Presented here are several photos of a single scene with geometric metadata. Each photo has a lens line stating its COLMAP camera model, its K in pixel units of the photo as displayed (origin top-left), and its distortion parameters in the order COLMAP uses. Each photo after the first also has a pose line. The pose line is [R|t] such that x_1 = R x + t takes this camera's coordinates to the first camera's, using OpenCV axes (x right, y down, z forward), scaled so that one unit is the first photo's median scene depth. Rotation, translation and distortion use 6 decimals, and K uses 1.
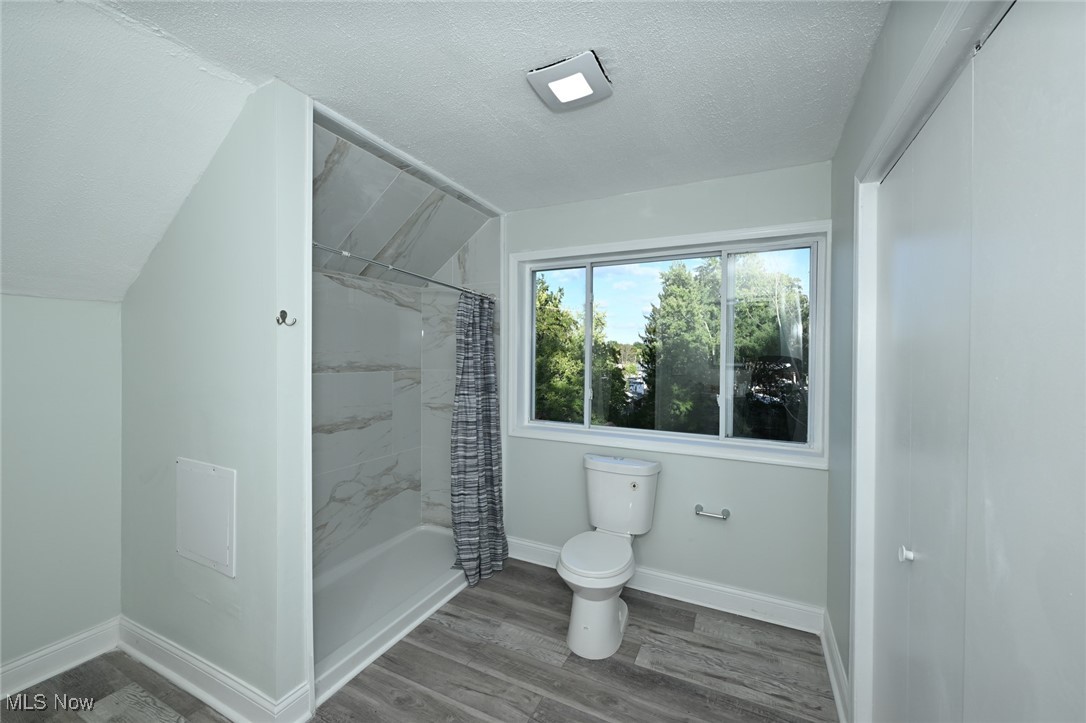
lens RADIAL K [[429.1, 0, 541.8], [0, 429.1, 359.3], [0, 0, 1]] dist [-0.000558, 0.000008]
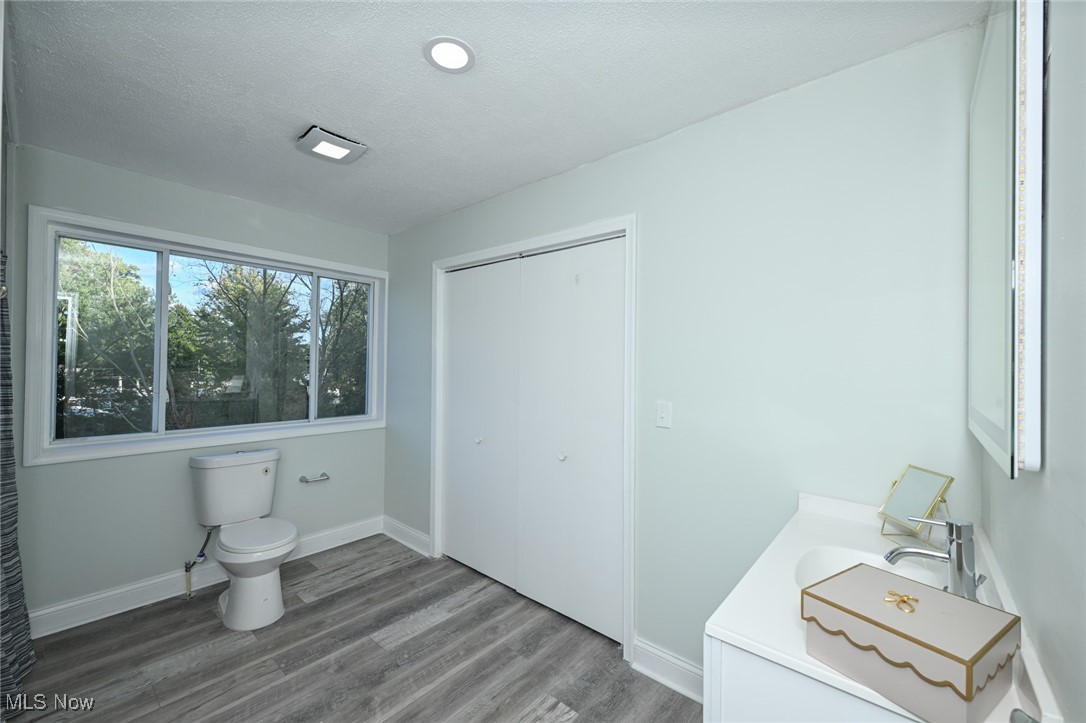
lens RADIAL K [[429.1, 0, 541.8], [0, 429.1, 359.3], [0, 0, 1]] dist [-0.000558, 0.000008]
pose [[0.250506, 0.006380, 0.968094, -0.755822], [-0.001514, 0.999980, -0.006198, 0.012417], [-0.968114, 0.000087, 0.250511, 0.032066]]
